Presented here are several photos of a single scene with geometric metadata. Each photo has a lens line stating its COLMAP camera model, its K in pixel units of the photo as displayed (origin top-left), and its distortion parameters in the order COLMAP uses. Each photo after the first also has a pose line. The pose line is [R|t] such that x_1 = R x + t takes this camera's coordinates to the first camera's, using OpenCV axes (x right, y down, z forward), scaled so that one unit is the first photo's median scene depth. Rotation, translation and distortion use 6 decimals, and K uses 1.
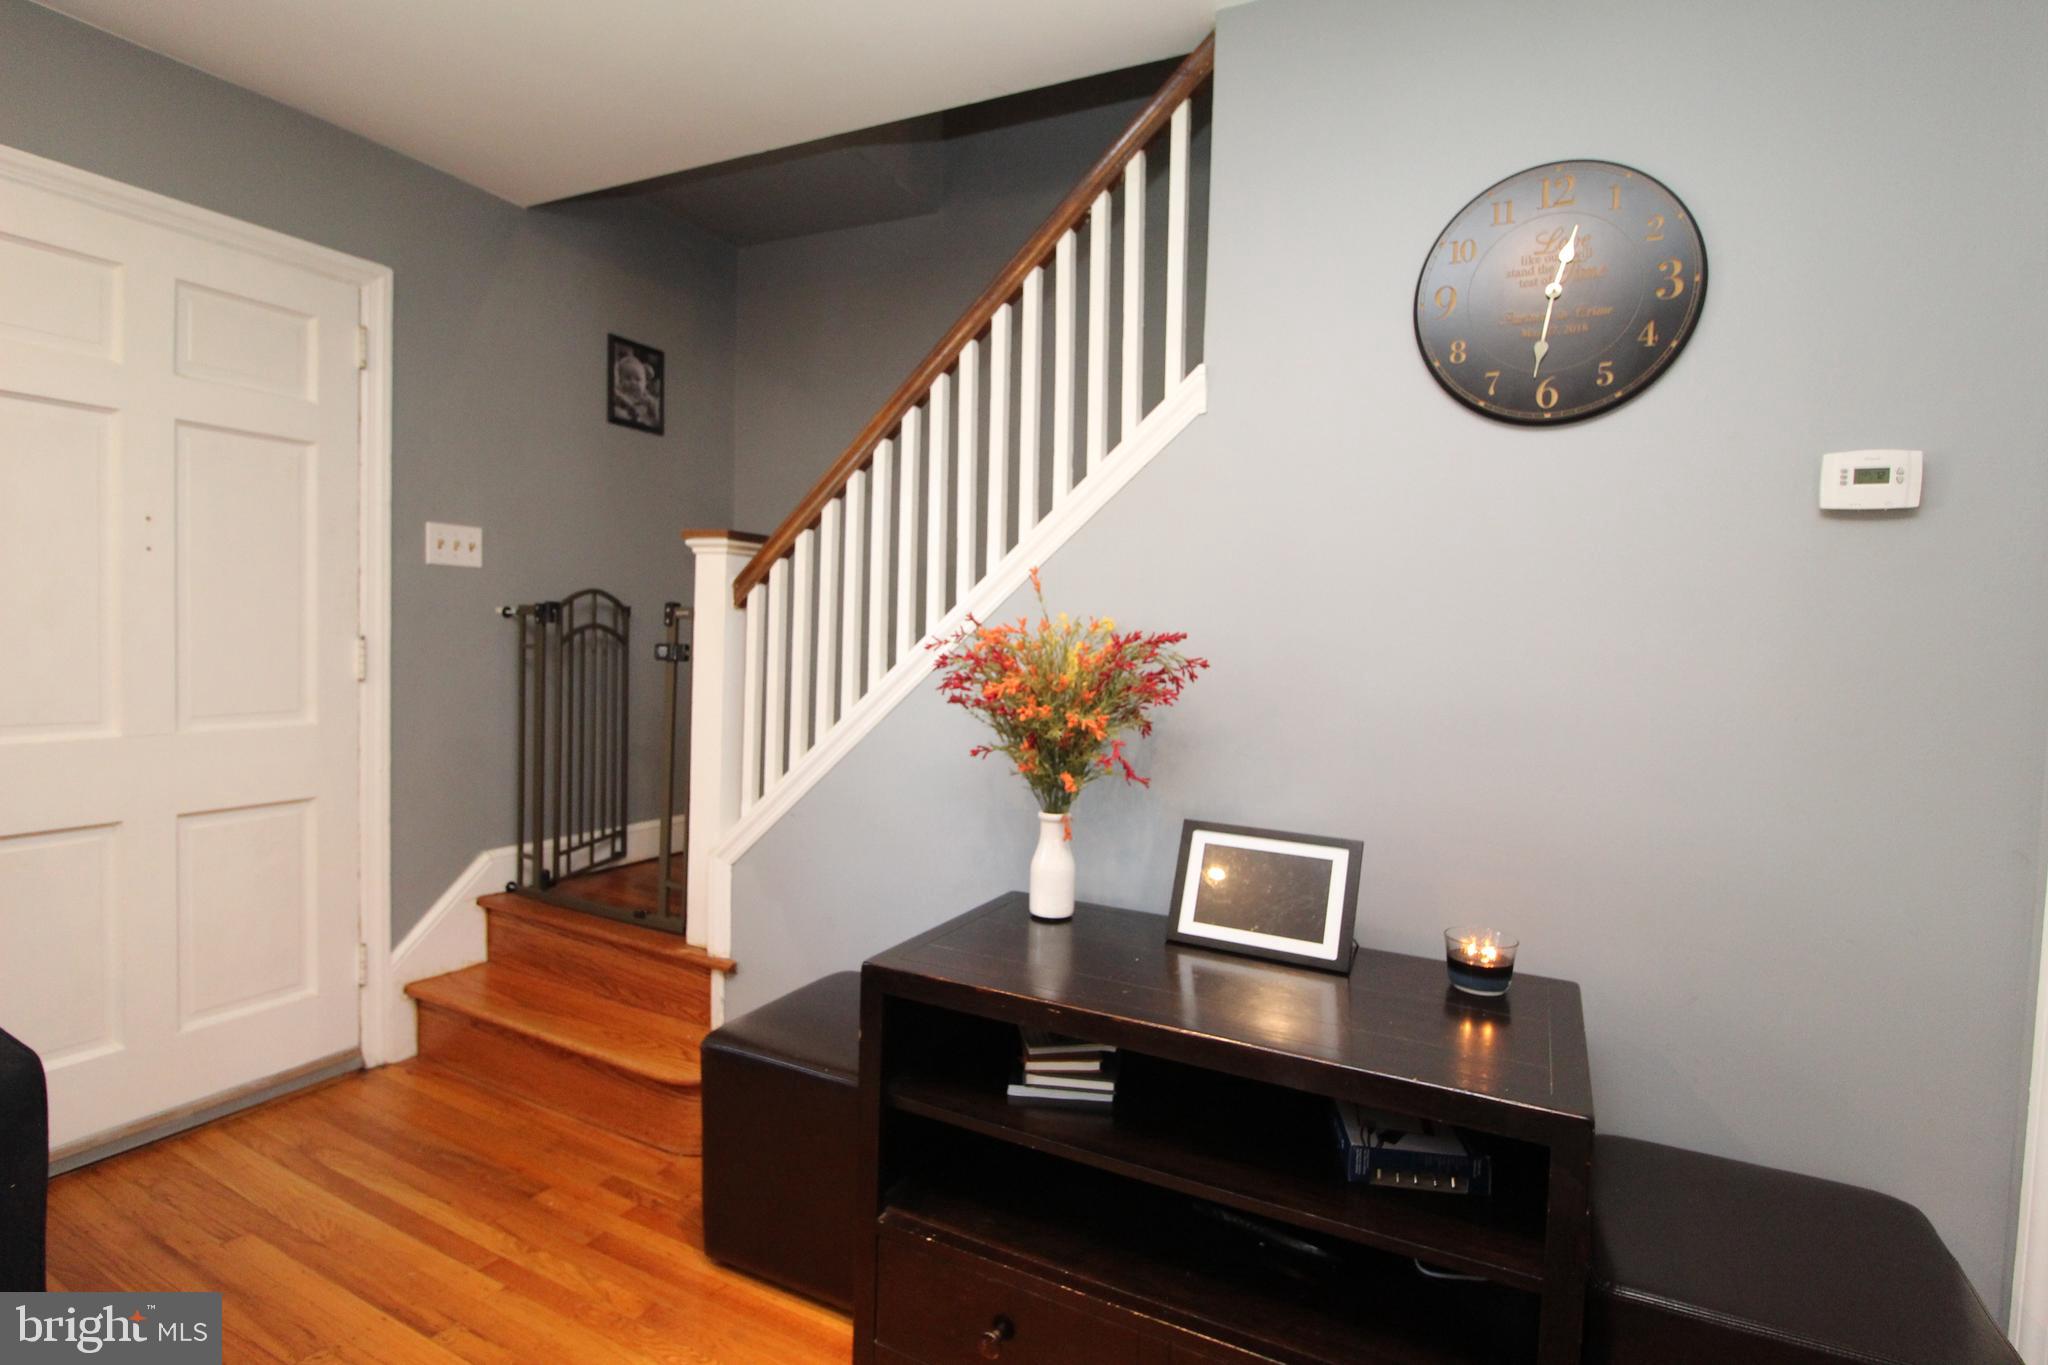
lens RADIAL K [[1075.2, 0, 1016.4], [0, 1075.2, 672.5], [0, 0, 1]] dist [-0.005606, -0.003827]
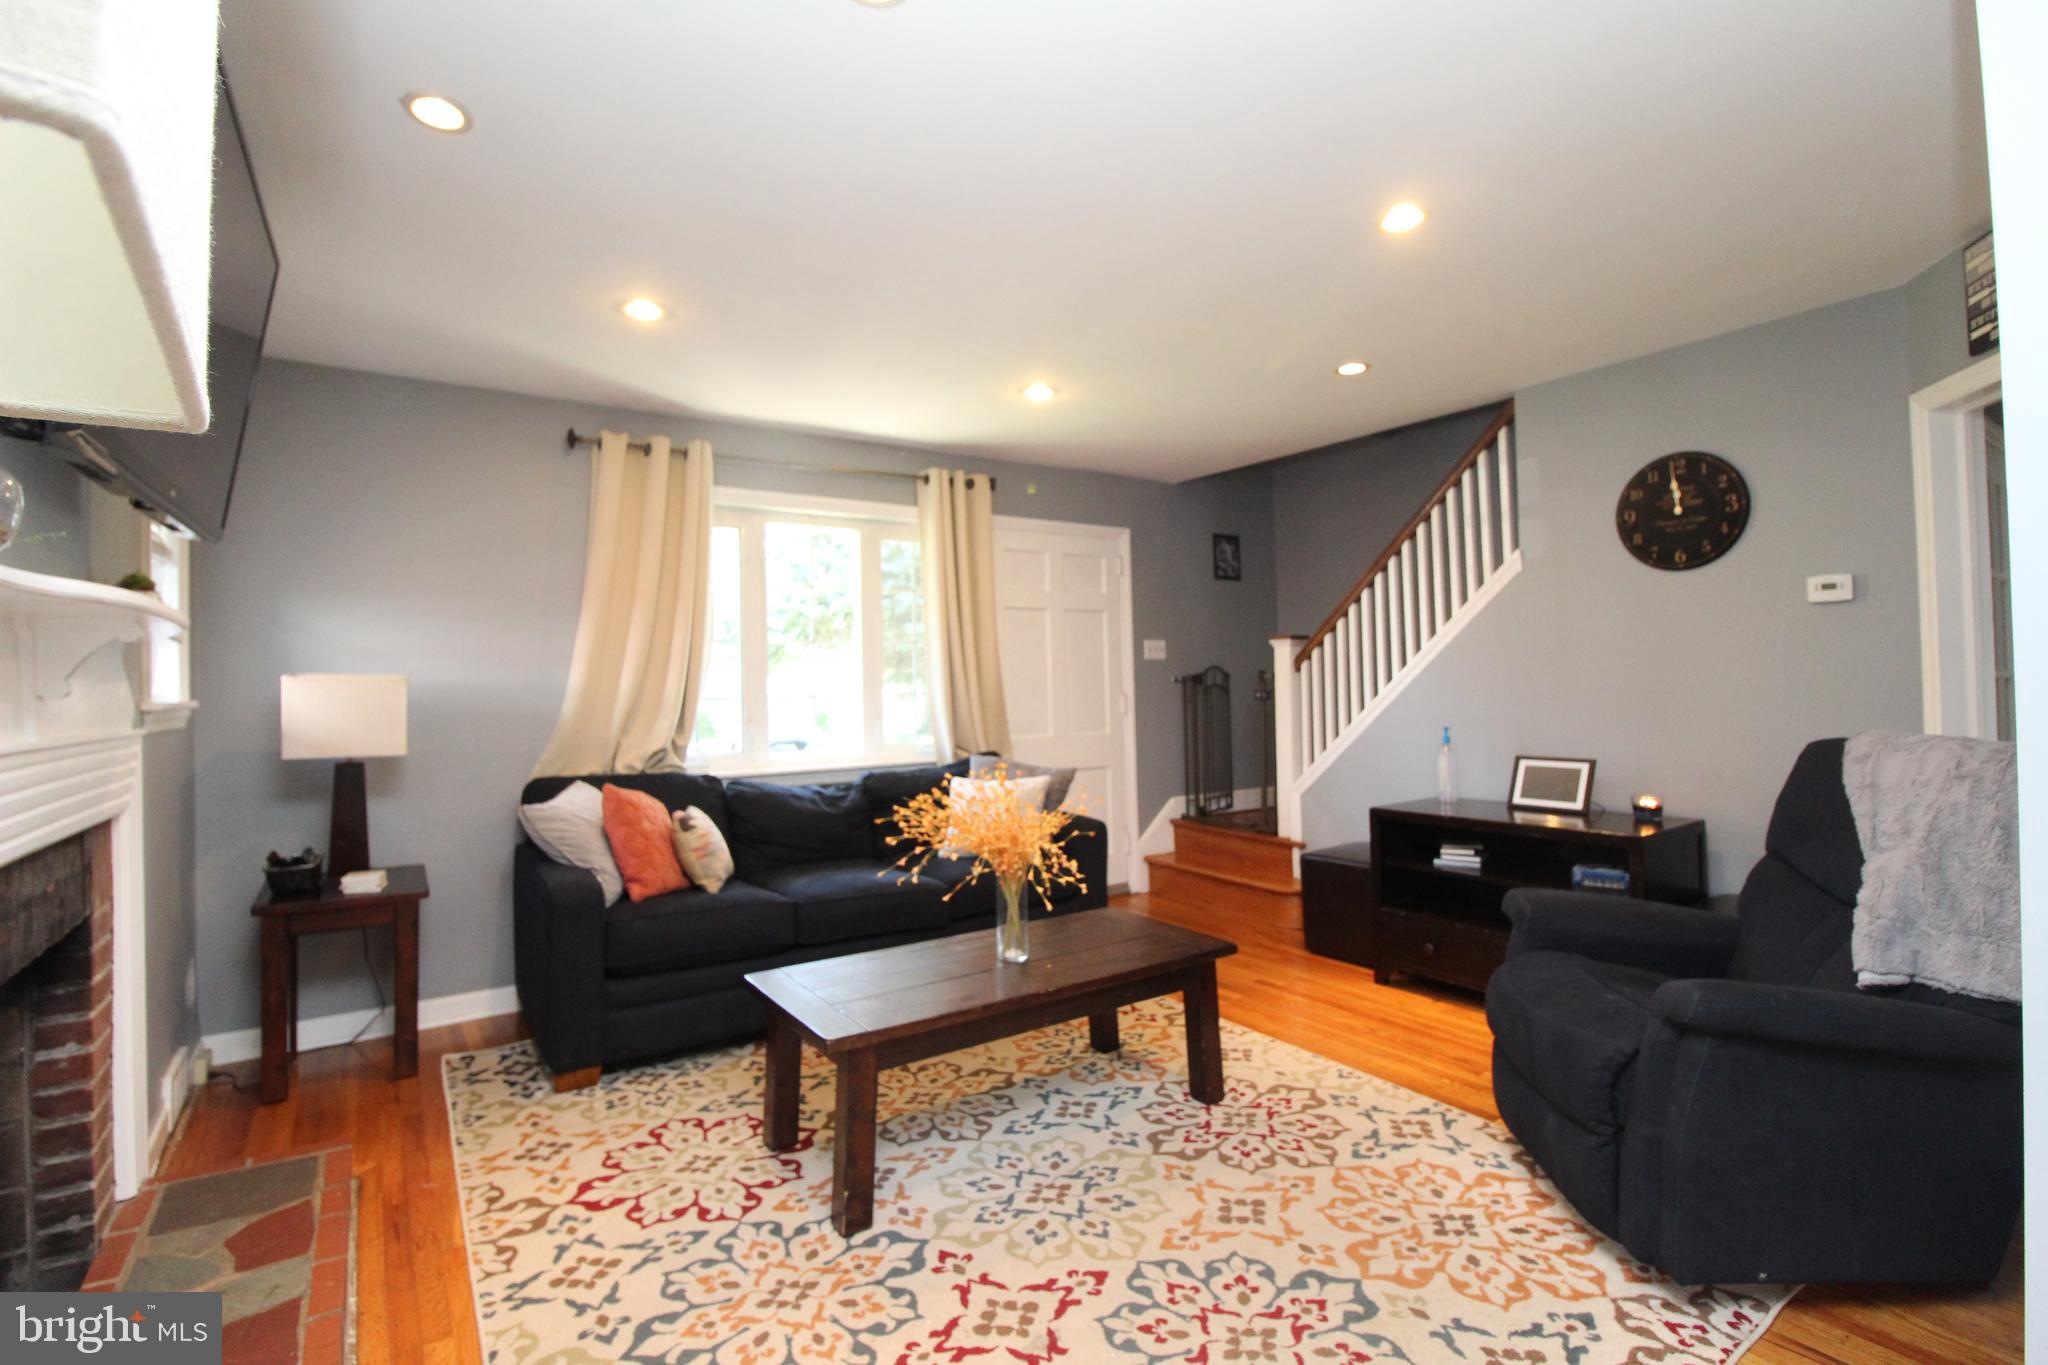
lens RADIAL K [[950.9, 0, 1012.5], [0, 950.9, 650.4], [0, 0, 1]] dist [-0.005712, -0.008573]
pose [[0.881381, -0.065141, -0.467893, 0.118303], [0.028386, 0.995960, -0.085188, 0.039246], [0.471552, 0.061801, 0.879670, -0.871942]]
